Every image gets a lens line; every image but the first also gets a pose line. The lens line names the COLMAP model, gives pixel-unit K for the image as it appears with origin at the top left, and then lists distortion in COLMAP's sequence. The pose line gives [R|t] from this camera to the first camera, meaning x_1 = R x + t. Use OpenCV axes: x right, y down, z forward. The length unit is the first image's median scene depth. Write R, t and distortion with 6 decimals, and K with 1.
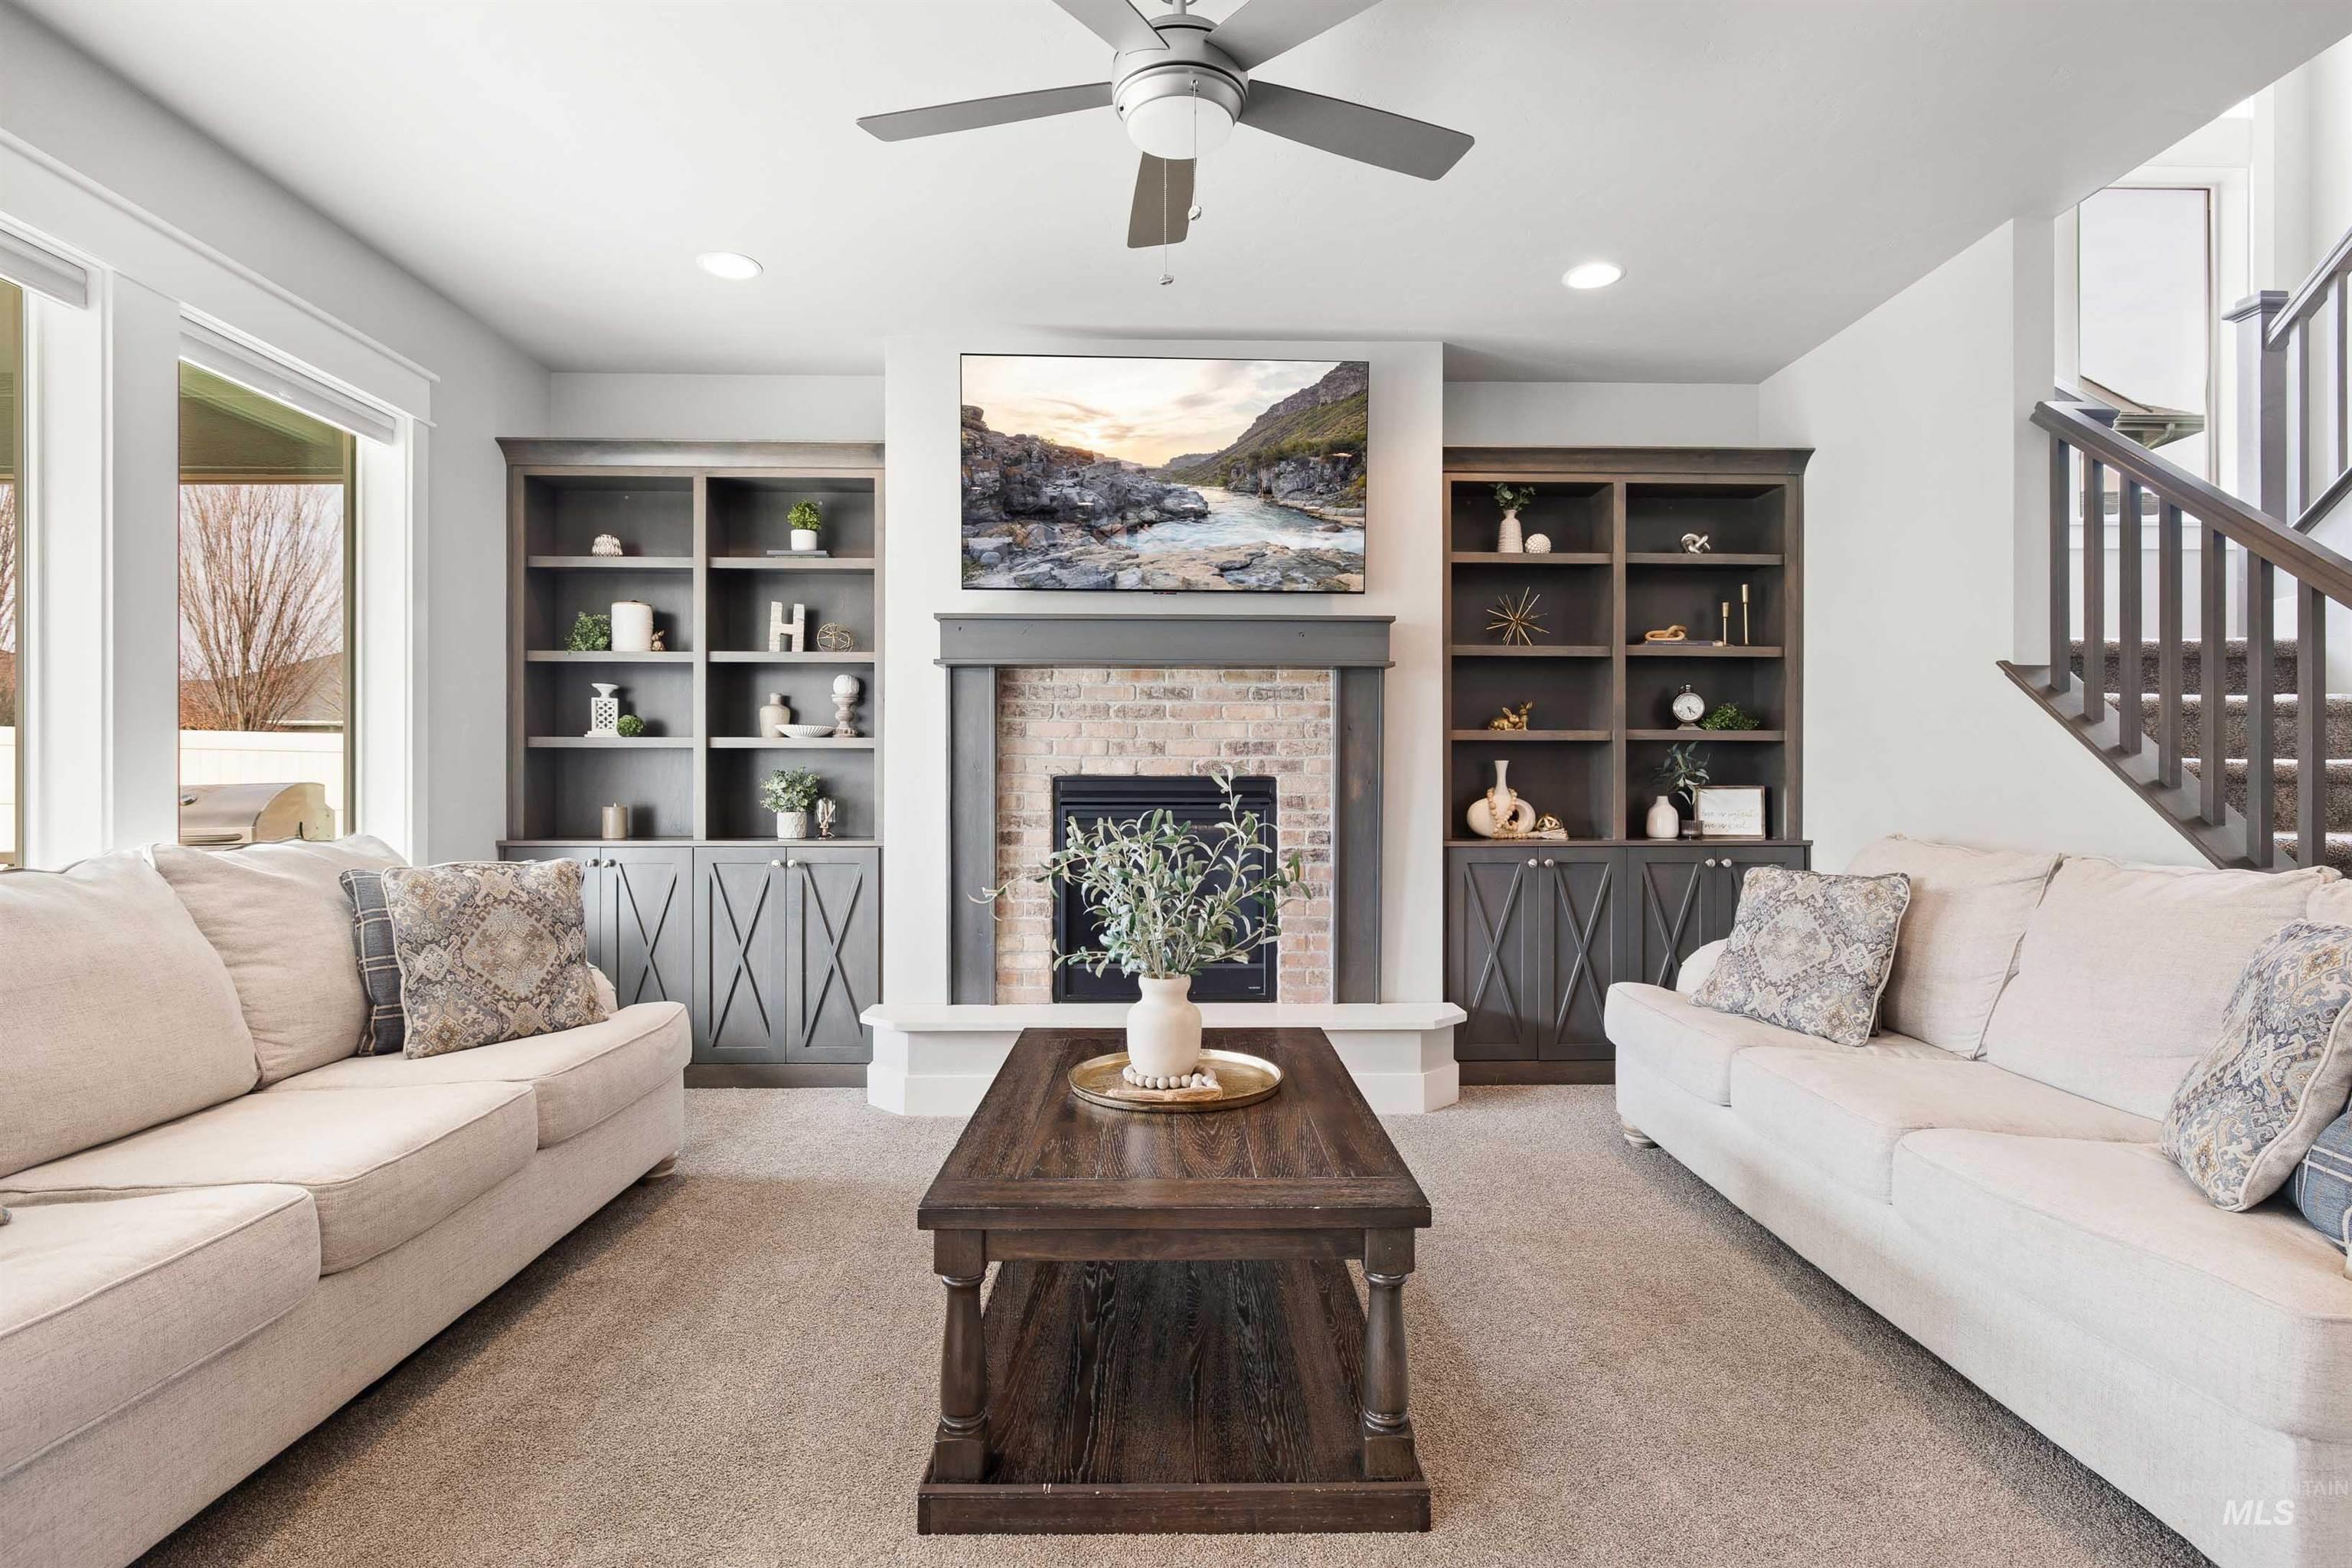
lens RADIAL K [[1171.9, 0, 1181.1], [0, 1171.9, 789.1], [0, 0, 1]] dist [-0.005559, 0.002457]
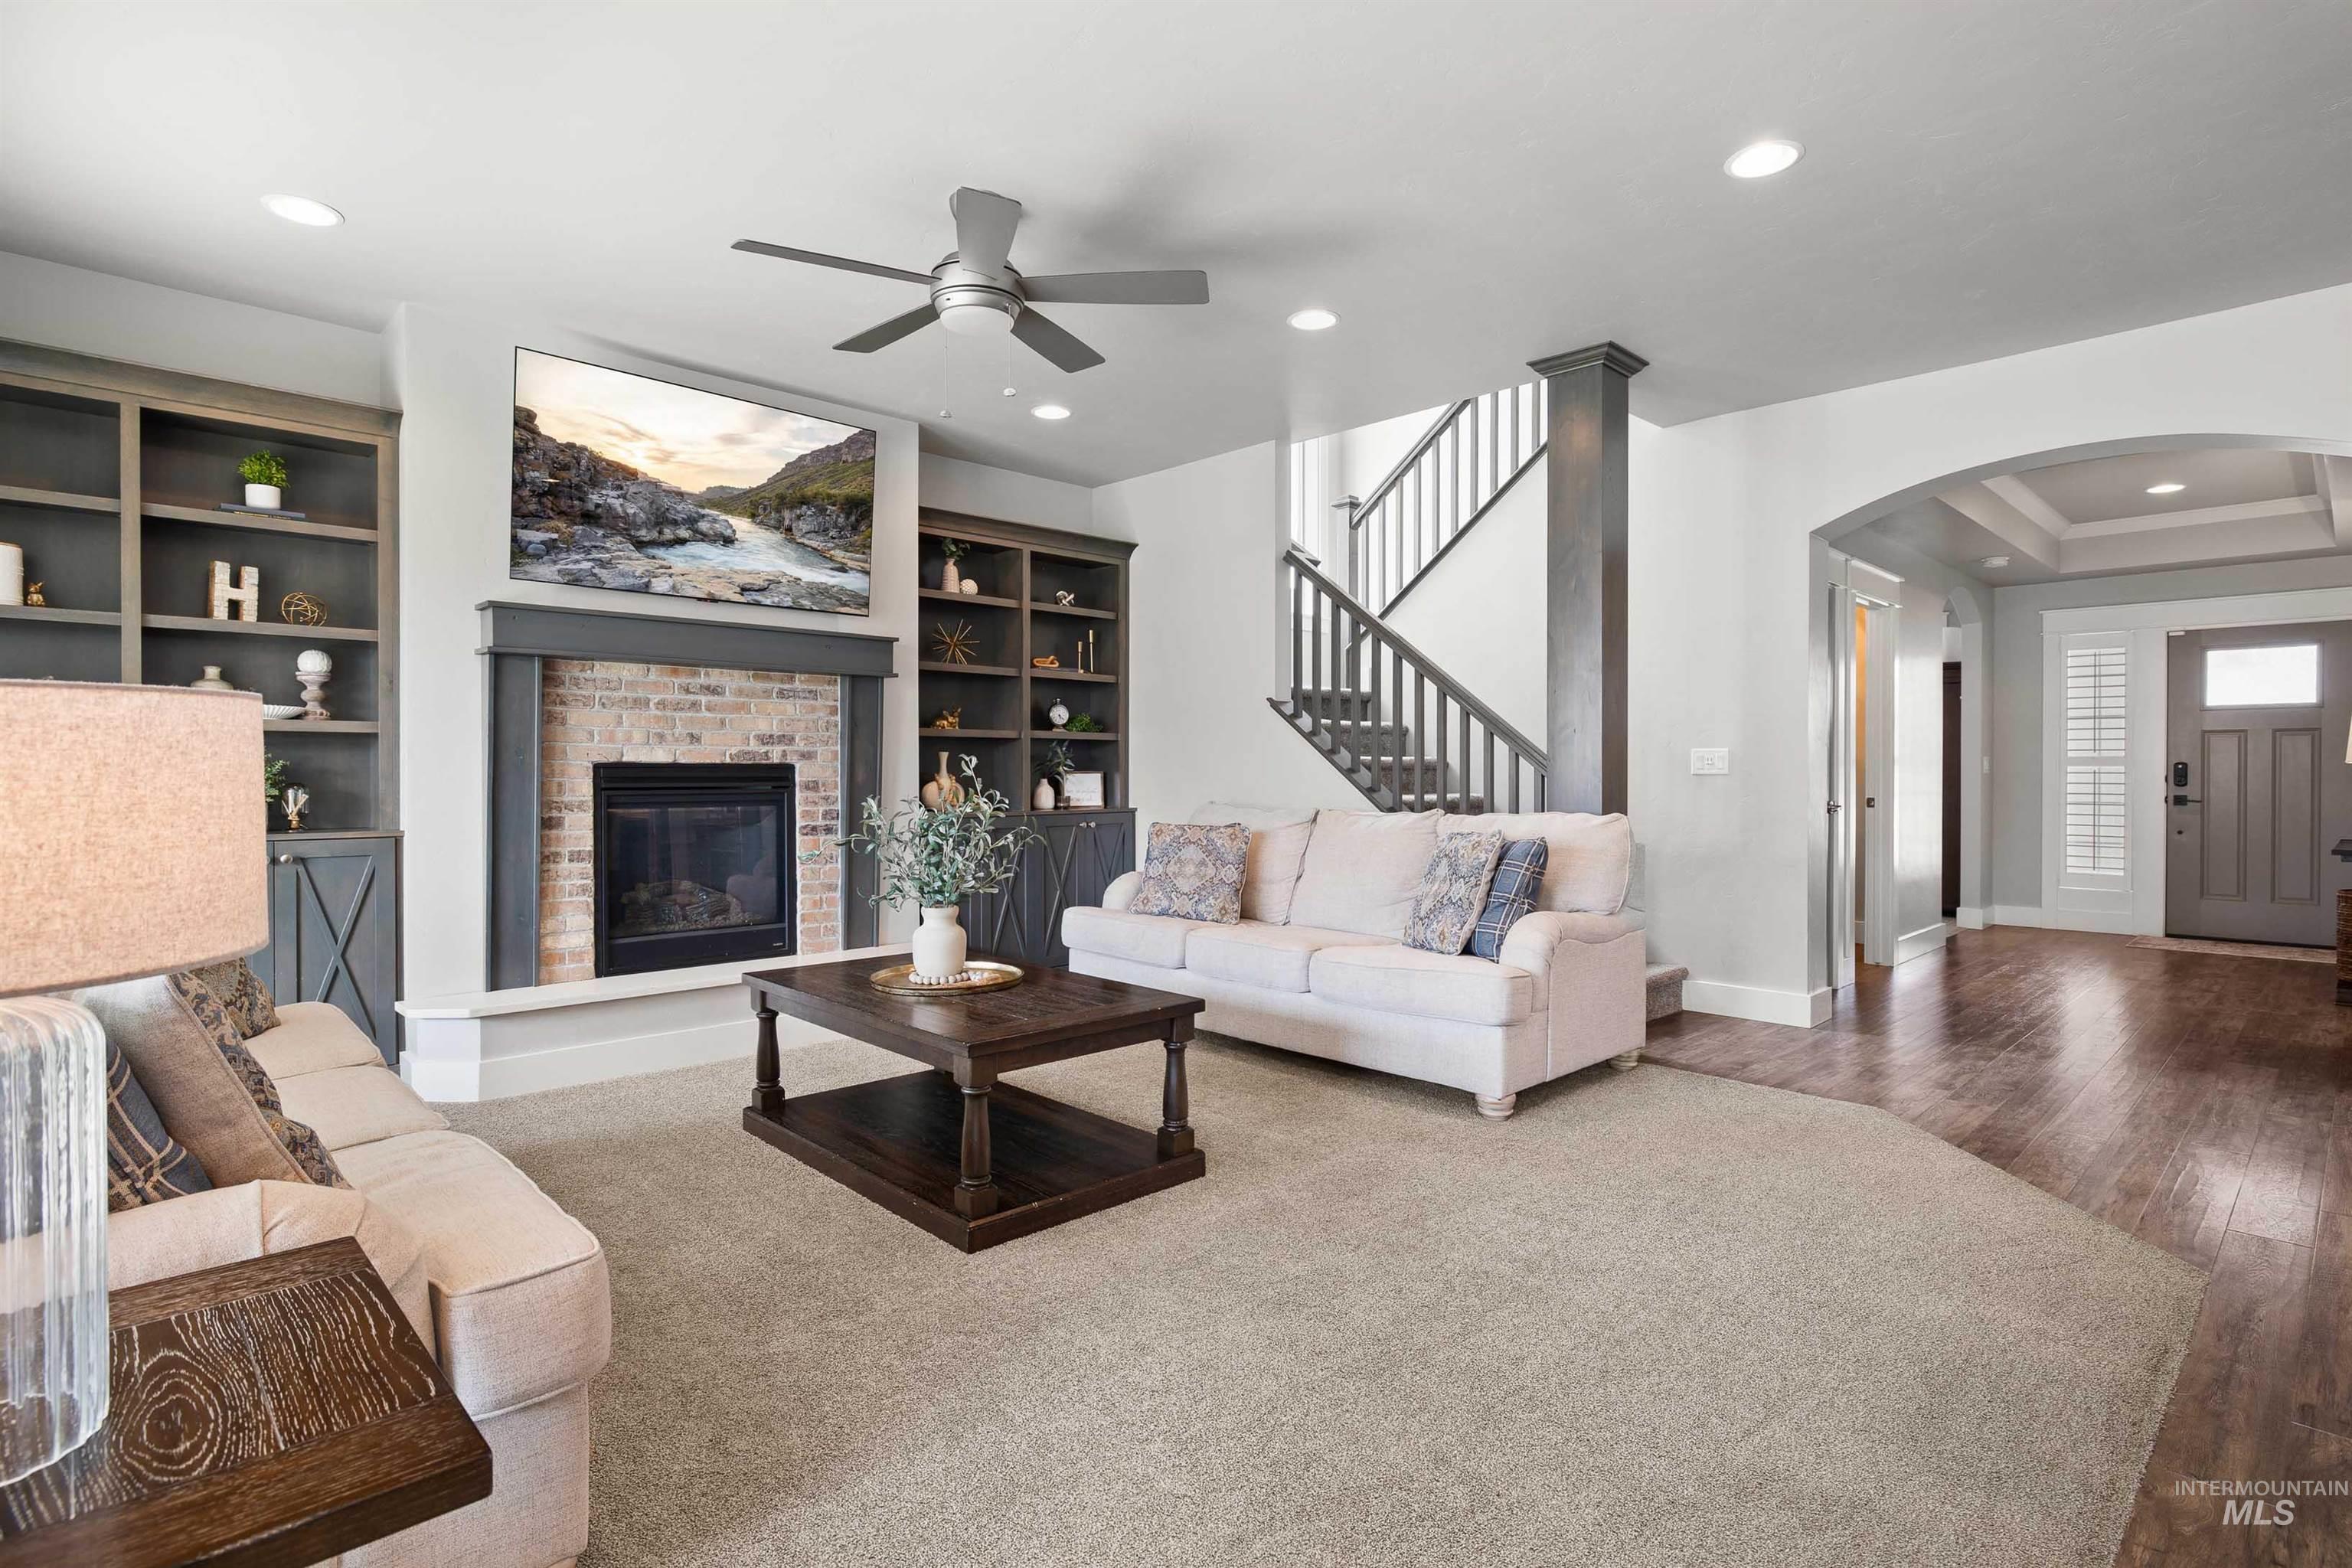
lens RADIAL K [[1171.9, 0, 1182.4], [0, 1171.9, 782.4], [0, 0, 1]] dist [-0.005559, 0.002457]
pose [[0.735512, -0.008524, 0.677458, -0.434885], [0.003453, 0.999955, 0.008833, -0.001235], [-0.677503, -0.004158, 0.735509, -0.136741]]
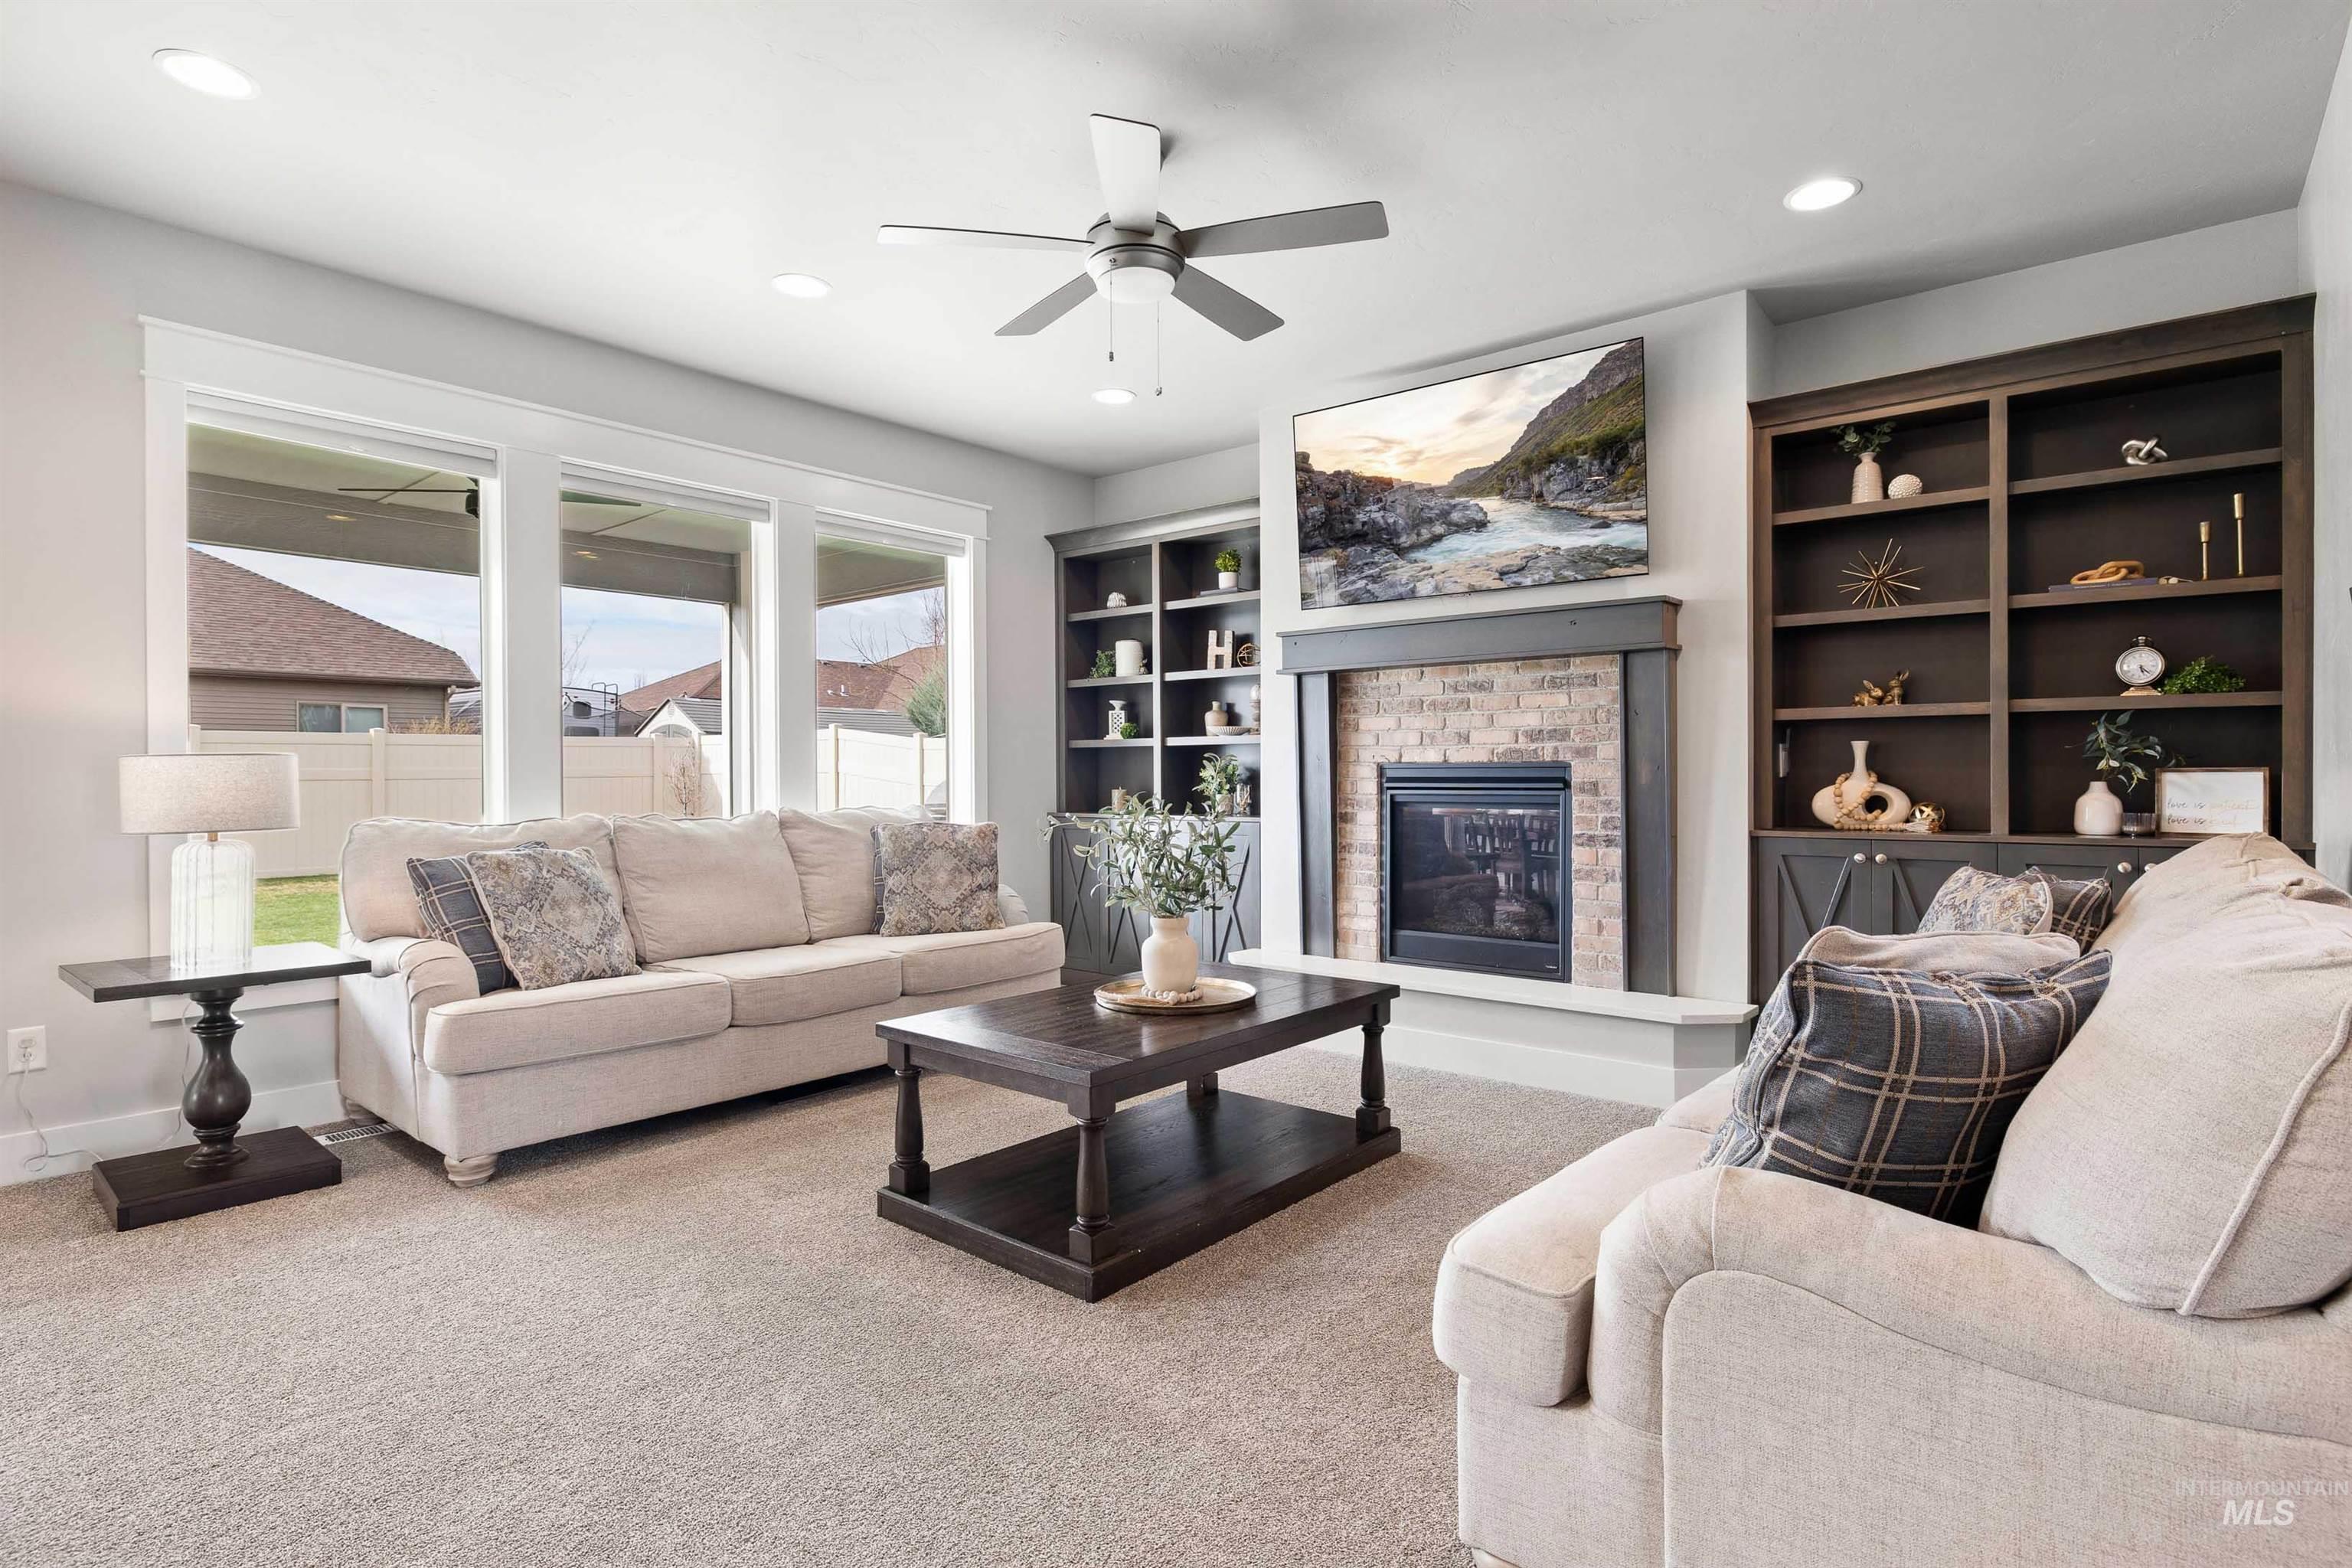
lens RADIAL K [[1171.9, 0, 1167.3], [0, 1171.9, 784.9], [0, 0, 1]] dist [-0.005559, 0.002457]
pose [[0.750407, 0.001439, -0.660974, 0.493382], [0.003893, 0.999971, 0.006598, 0.000885], [0.660965, -0.007524, 0.750379, 0.002790]]
